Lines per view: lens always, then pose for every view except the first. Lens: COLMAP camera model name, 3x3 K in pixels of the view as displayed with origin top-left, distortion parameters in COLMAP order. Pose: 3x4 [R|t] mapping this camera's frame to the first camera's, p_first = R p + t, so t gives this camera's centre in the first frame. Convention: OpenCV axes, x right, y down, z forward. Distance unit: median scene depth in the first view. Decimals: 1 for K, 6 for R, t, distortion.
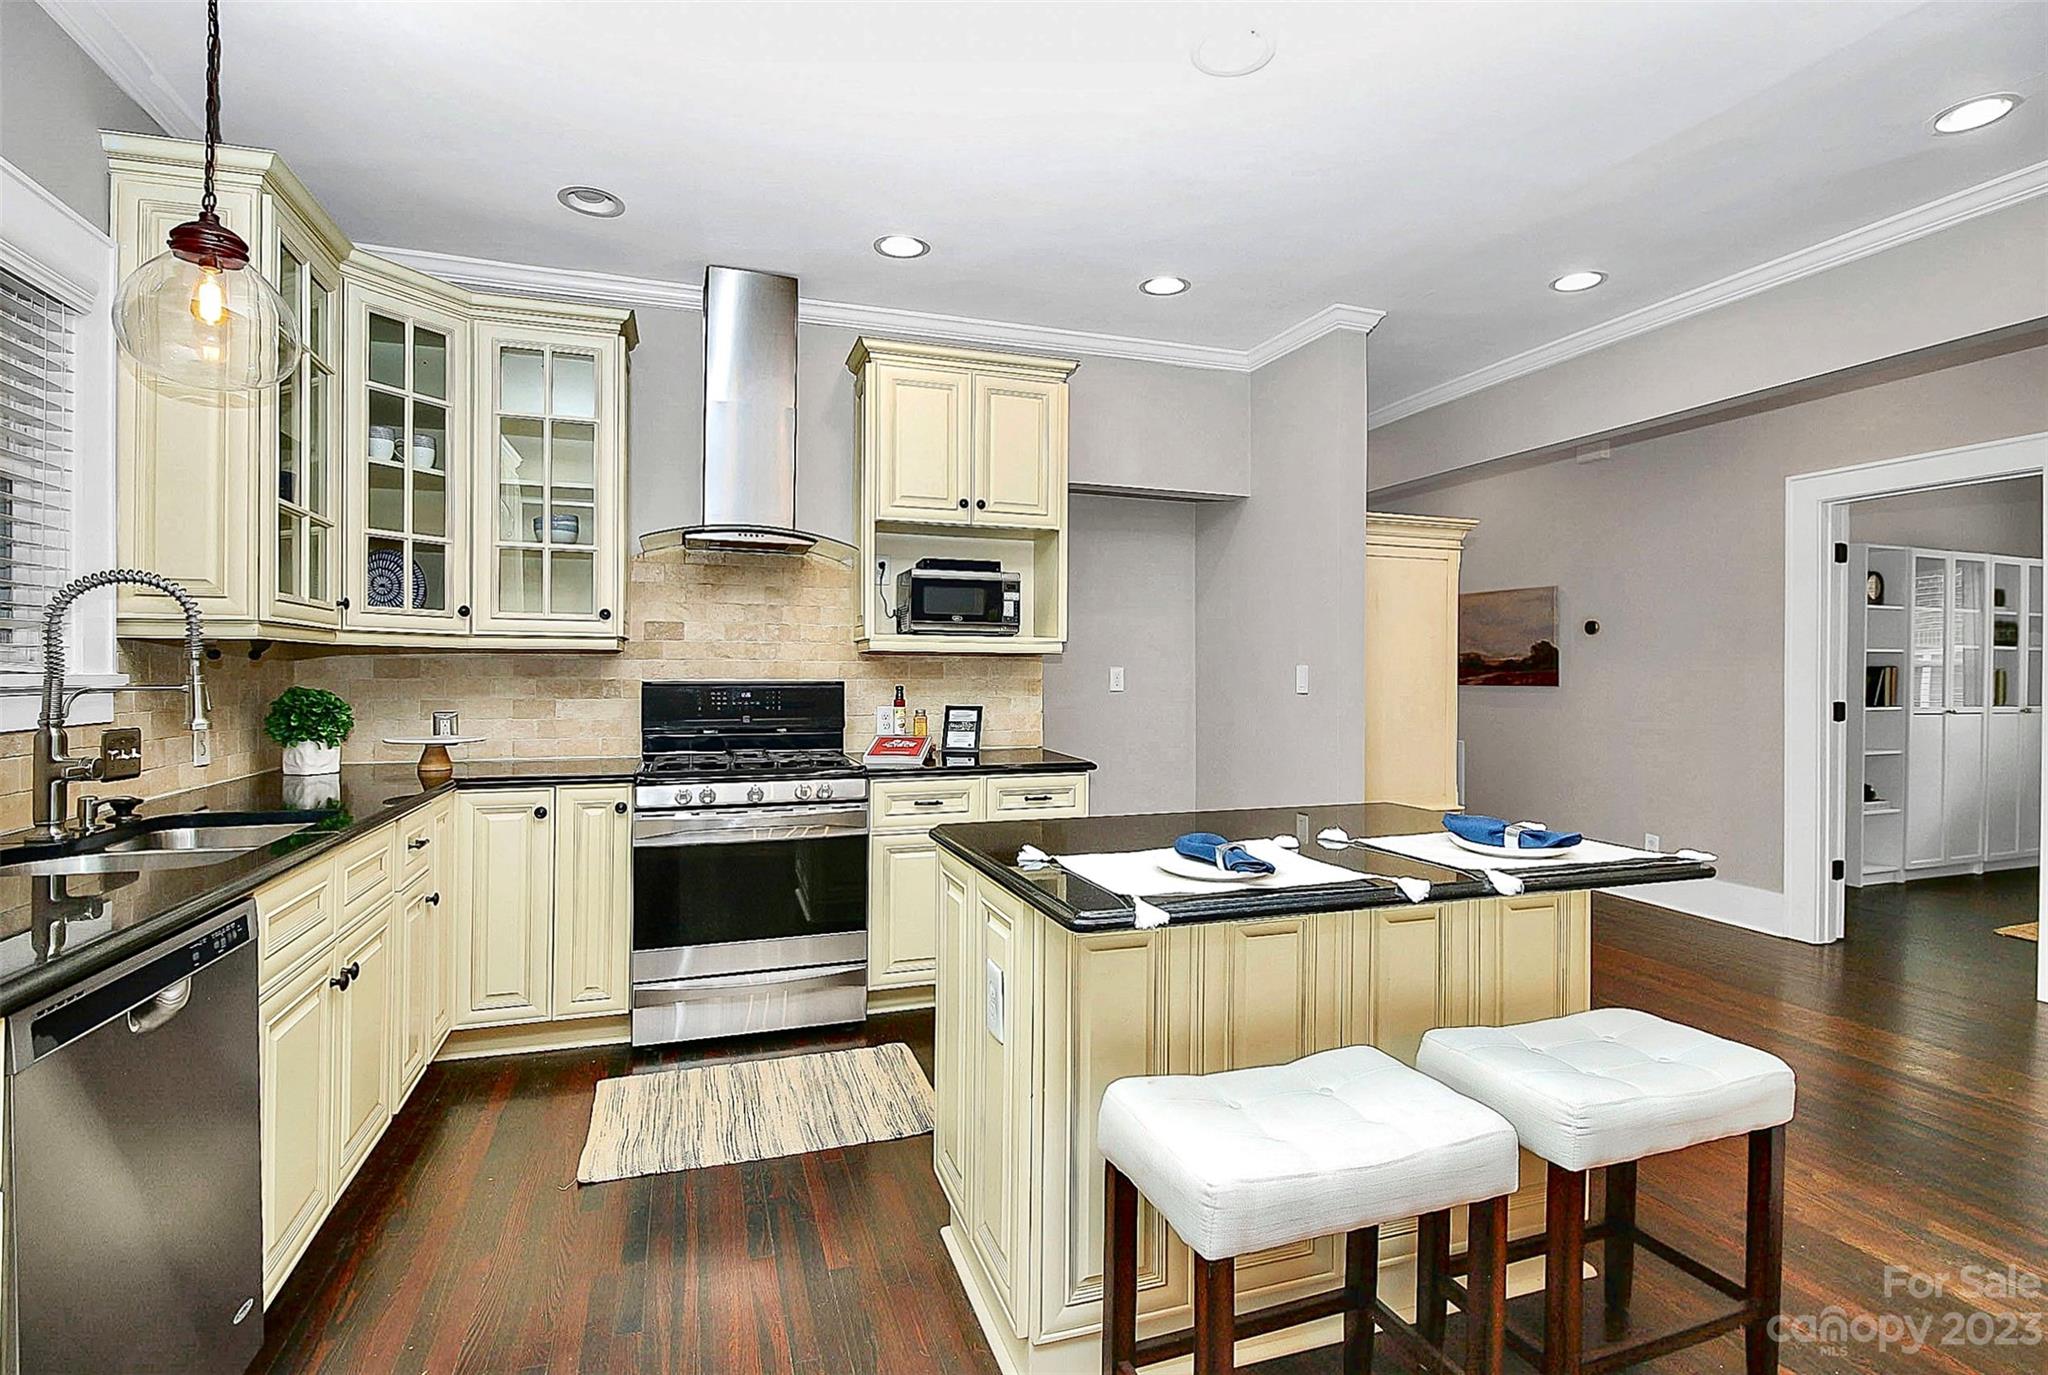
lens RADIAL K [[985.3, 0, 1024.7], [0, 985.3, 670.8], [0, 0, 1]] dist [-0.003162, -0.001098]
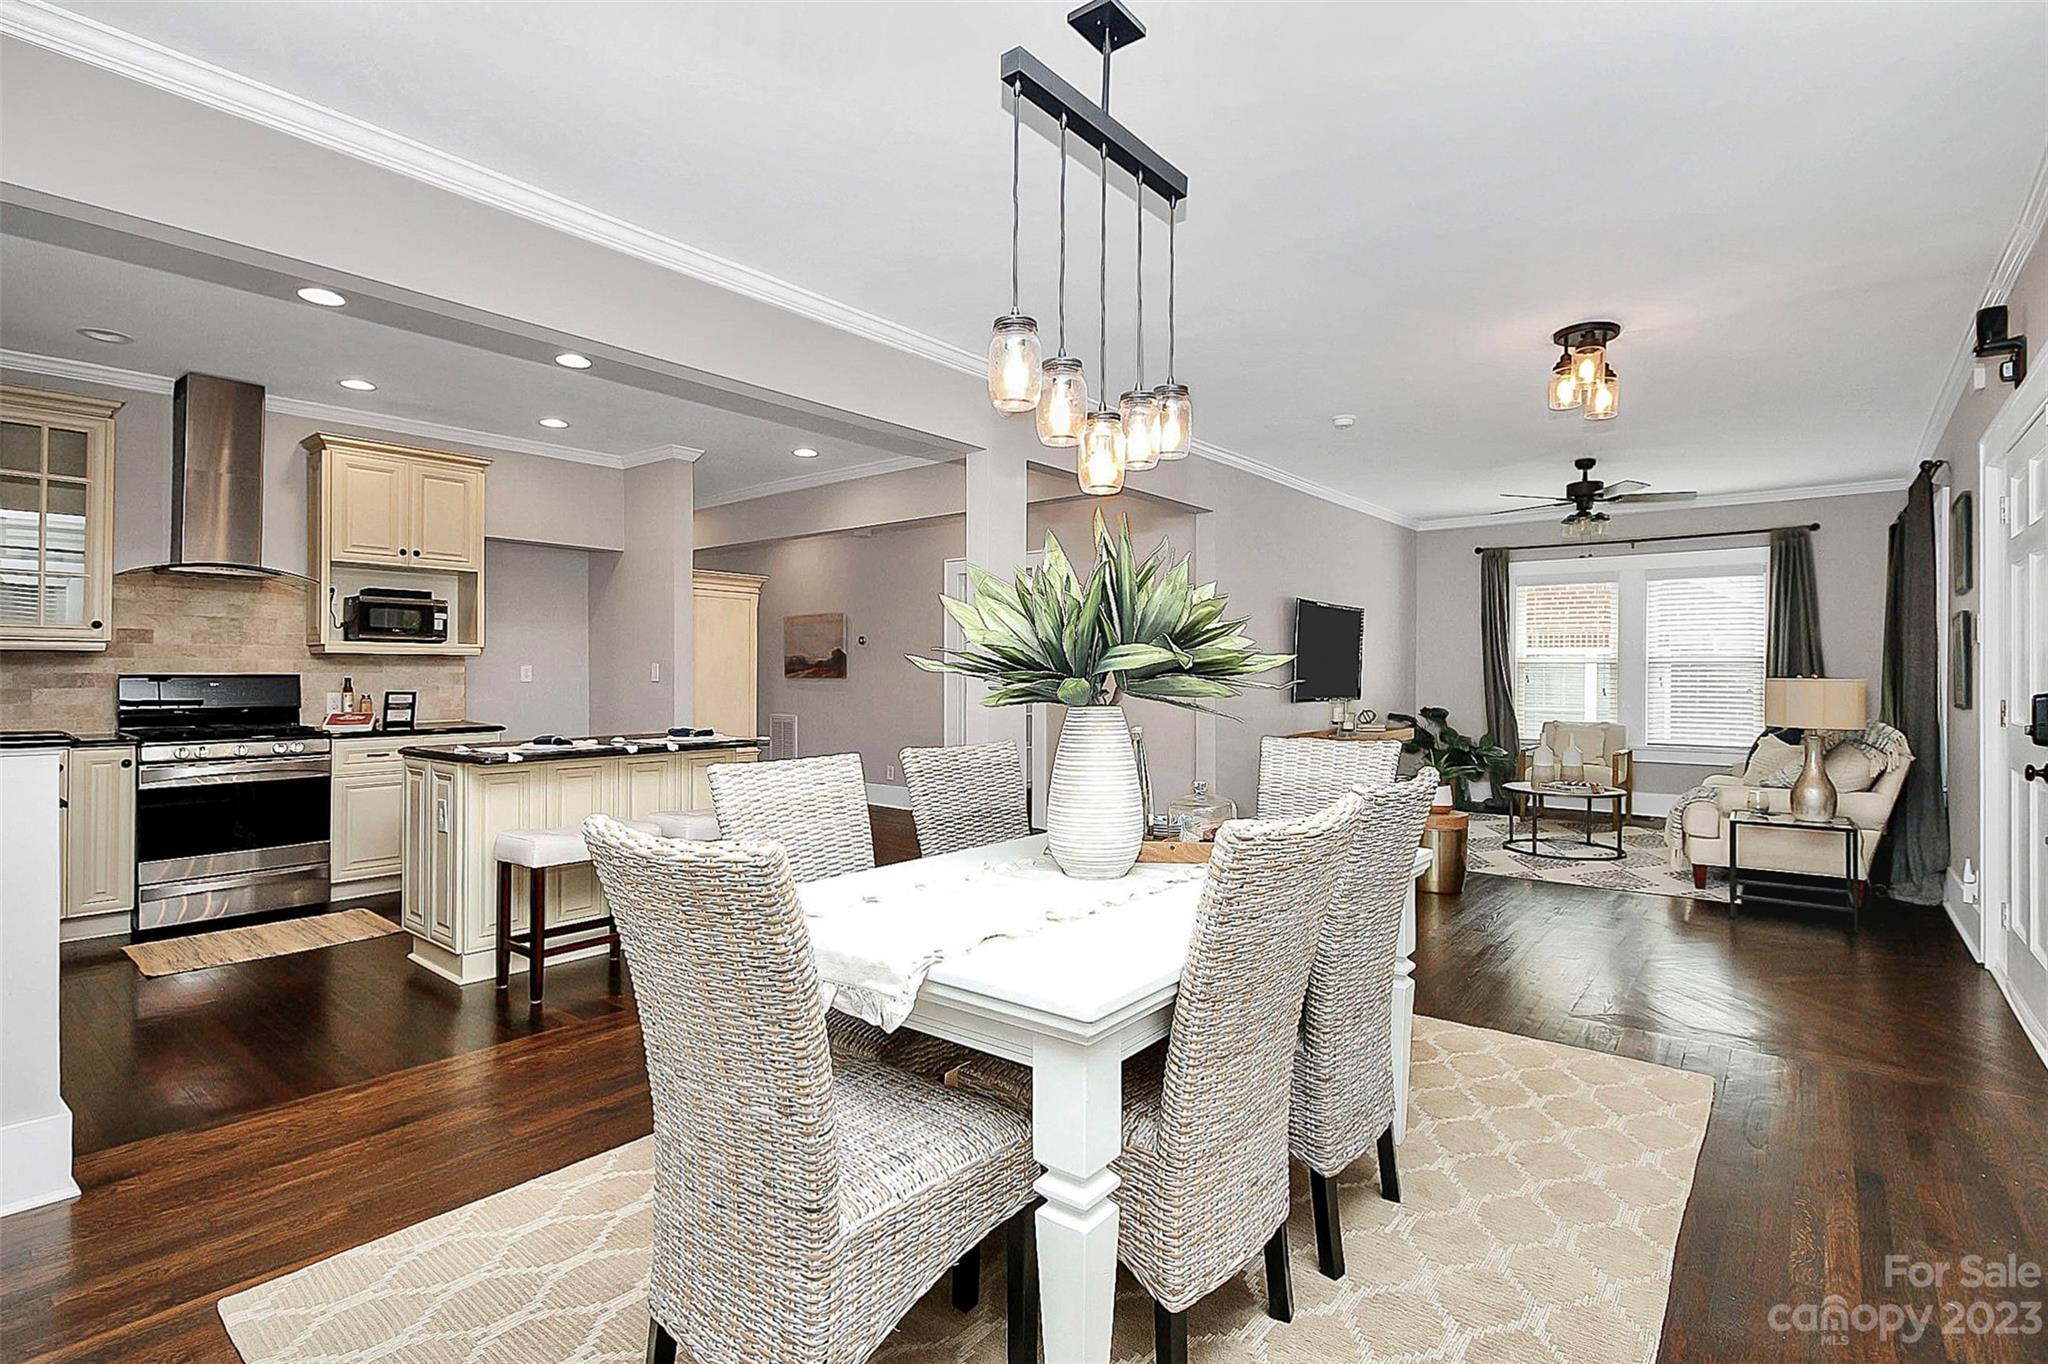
lens RADIAL K [[965.7, 0, 1029.2], [0, 965.7, 667.8], [0, 0, 1]] dist [-0.009685, -0.000315]
pose [[0.851646, -0.000283, 0.524117, -0.018838], [0.002524, 0.999990, -0.003561, 0.009045], [-0.524111, 0.004356, 0.851639, -0.716770]]
